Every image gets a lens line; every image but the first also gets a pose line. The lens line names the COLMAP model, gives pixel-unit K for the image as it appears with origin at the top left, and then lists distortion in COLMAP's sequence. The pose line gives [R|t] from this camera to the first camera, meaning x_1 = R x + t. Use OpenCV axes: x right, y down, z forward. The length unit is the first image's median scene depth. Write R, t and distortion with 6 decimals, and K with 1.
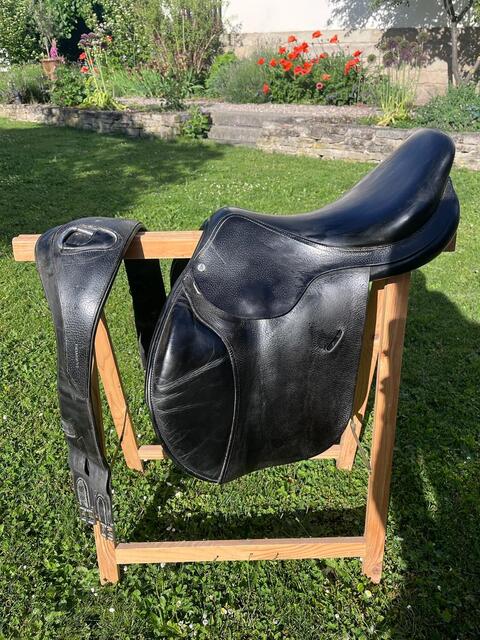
lens RADIAL K [[486.0, 0, 240.0], [0, 486.0, 319.3], [0, 0, 1]] dist [0.044832, -0.069970]
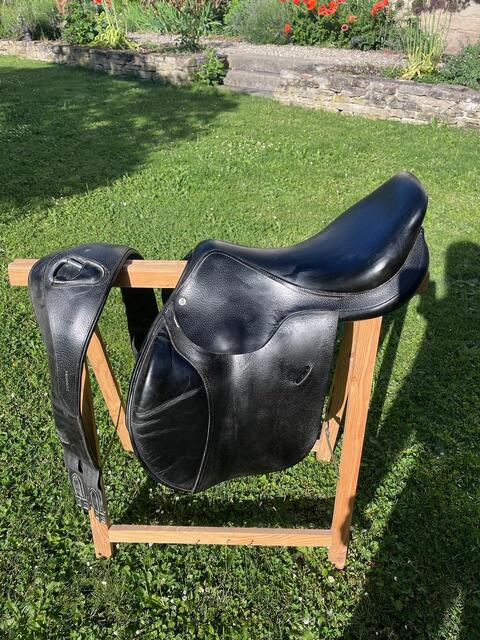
lens RADIAL K [[486.0, 0, 239.9], [0, 486.0, 328.8], [0, 0, 1]] dist [0.044832, -0.069970]
pose [[0.998934, 0.037744, -0.026581, 0.049887], [-0.033975, 0.990904, 0.130210, -0.122015], [0.031254, -0.129168, 0.991130, -0.037927]]
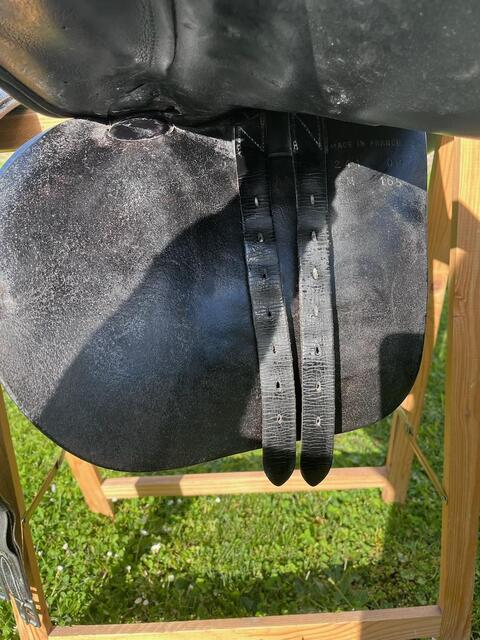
lens RADIAL K [[486.0, 0, 243.8], [0, 486.0, 320.7], [0, 0, 1]] dist [0.044832, -0.069970]
pose [[0.998245, -0.049282, -0.032841, 0.035123], [0.046167, 0.994902, -0.089660, 0.105815], [0.037092, 0.087986, 0.995431, 0.283677]]
